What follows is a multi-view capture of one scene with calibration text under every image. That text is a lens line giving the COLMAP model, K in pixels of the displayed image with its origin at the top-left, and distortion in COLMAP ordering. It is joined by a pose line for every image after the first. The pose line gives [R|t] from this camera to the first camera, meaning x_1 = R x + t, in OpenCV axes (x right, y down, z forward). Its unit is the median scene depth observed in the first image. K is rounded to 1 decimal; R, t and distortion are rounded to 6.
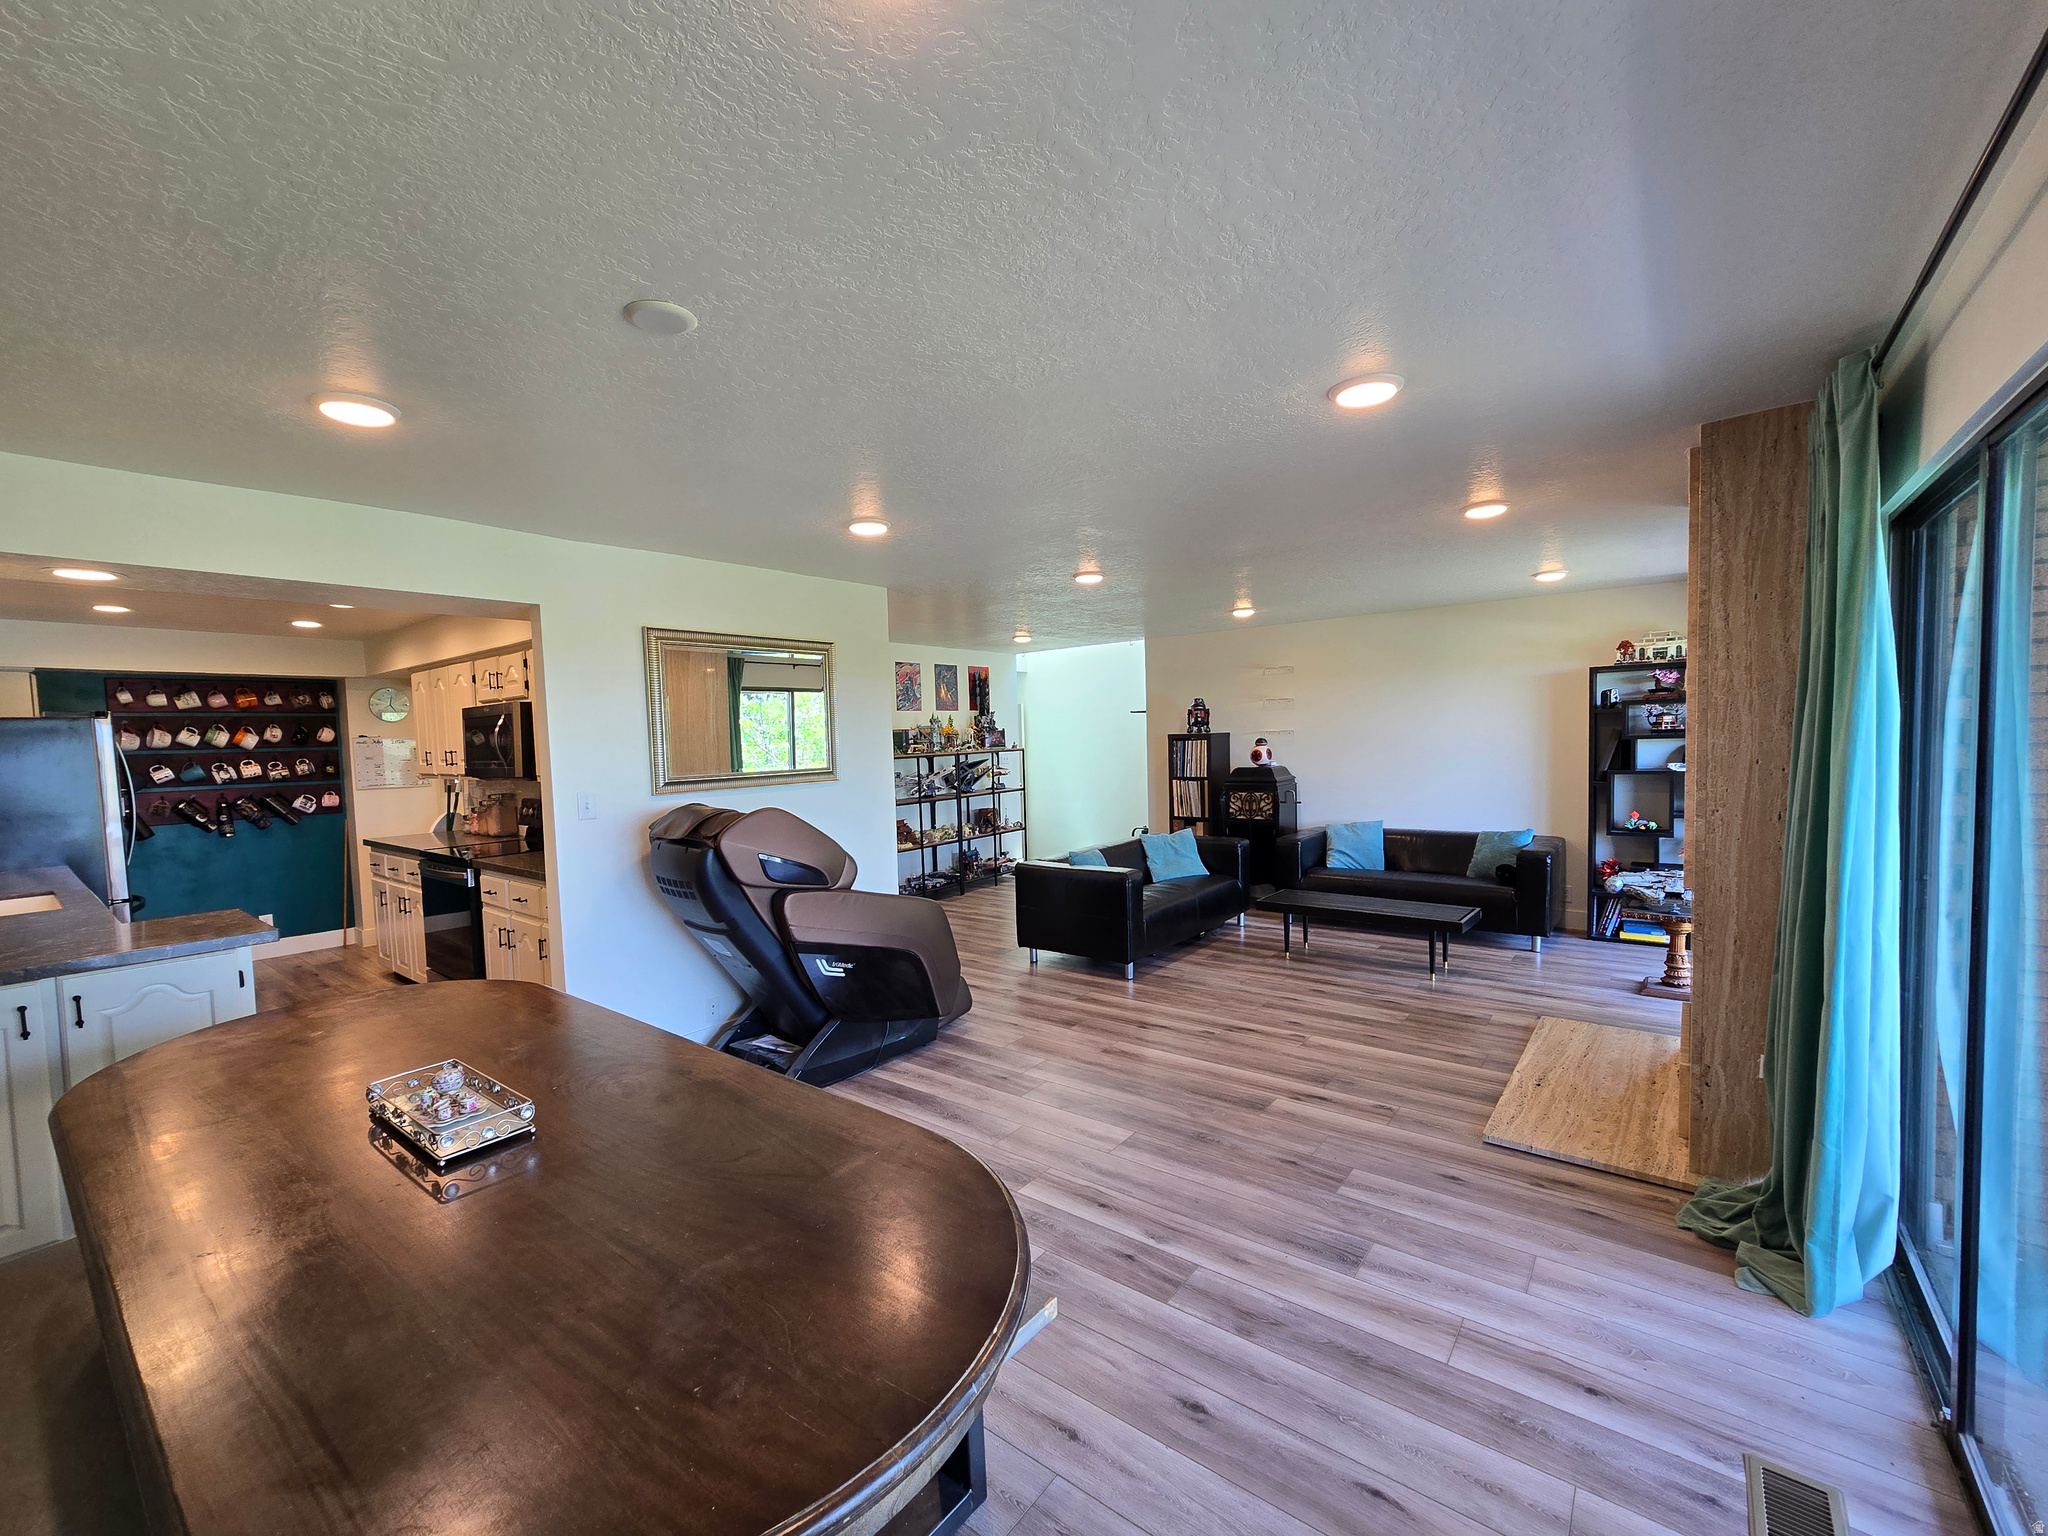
lens RADIAL K [[834.3, 0, 1010.8], [0, 834.3, 784.5], [0, 0, 1]] dist [-0.010797, 0.003039]
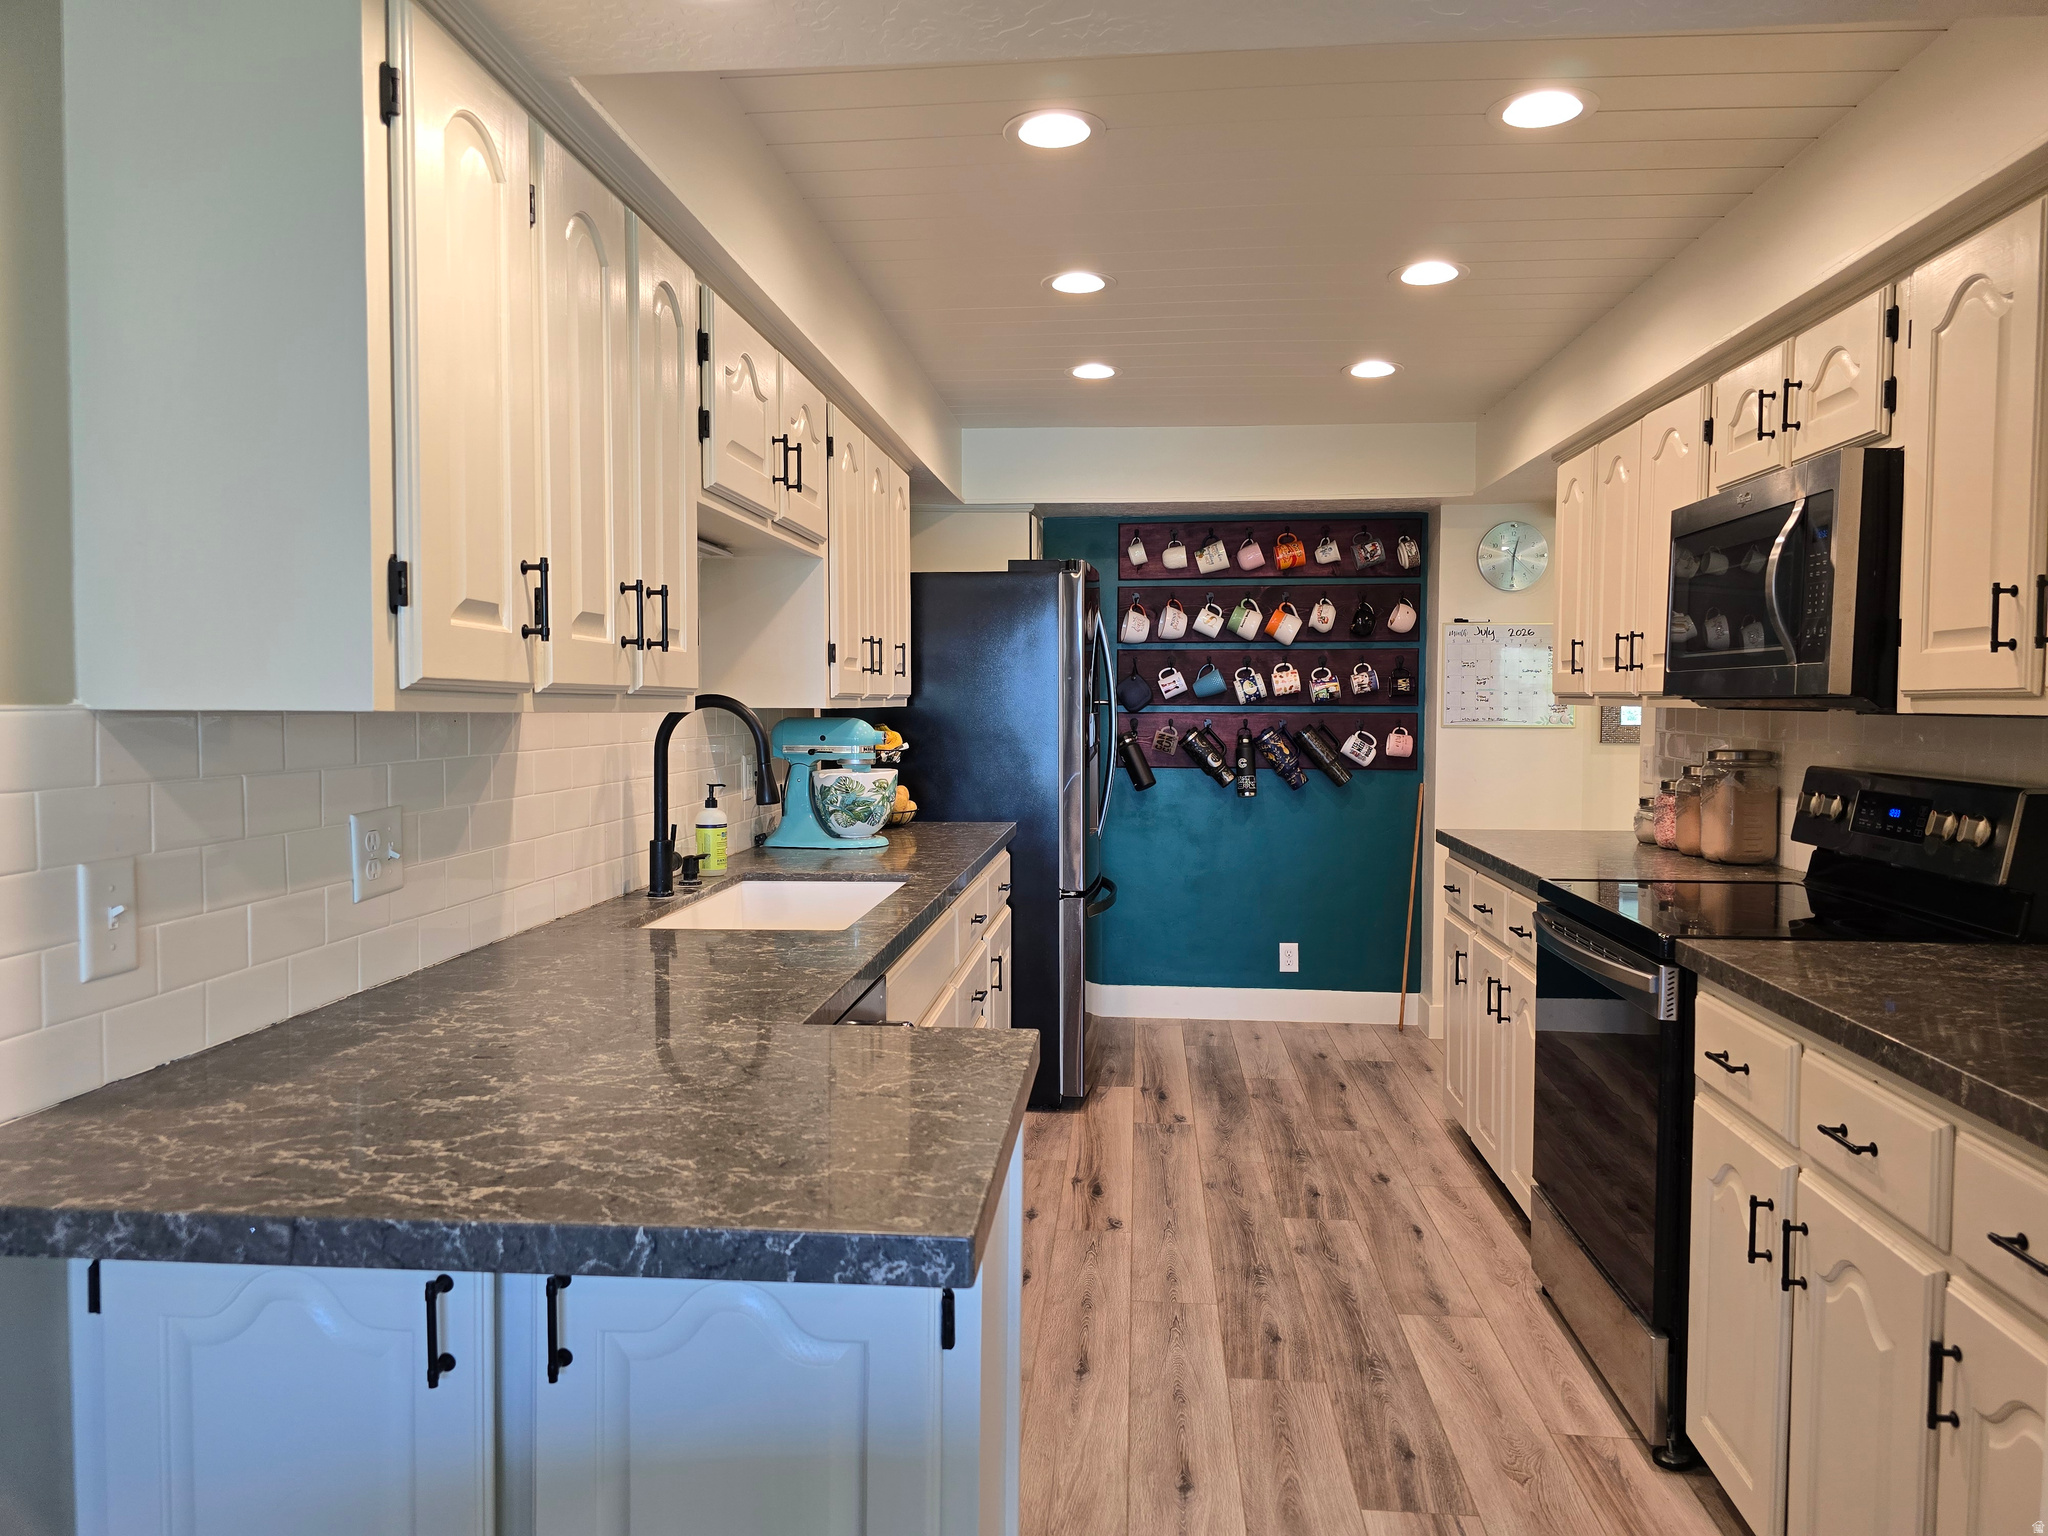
lens RADIAL K [[1368.5, 0, 1016.1], [0, 1368.5, 768.0], [0, 0, 1]] dist [0.019650, -0.006364]
pose [[0.545561, 0.072409, -0.834937, -0.256000], [-0.062674, 0.996996, 0.045512, 0.010770], [0.835724, 0.027500, 0.548460, 0.361248]]
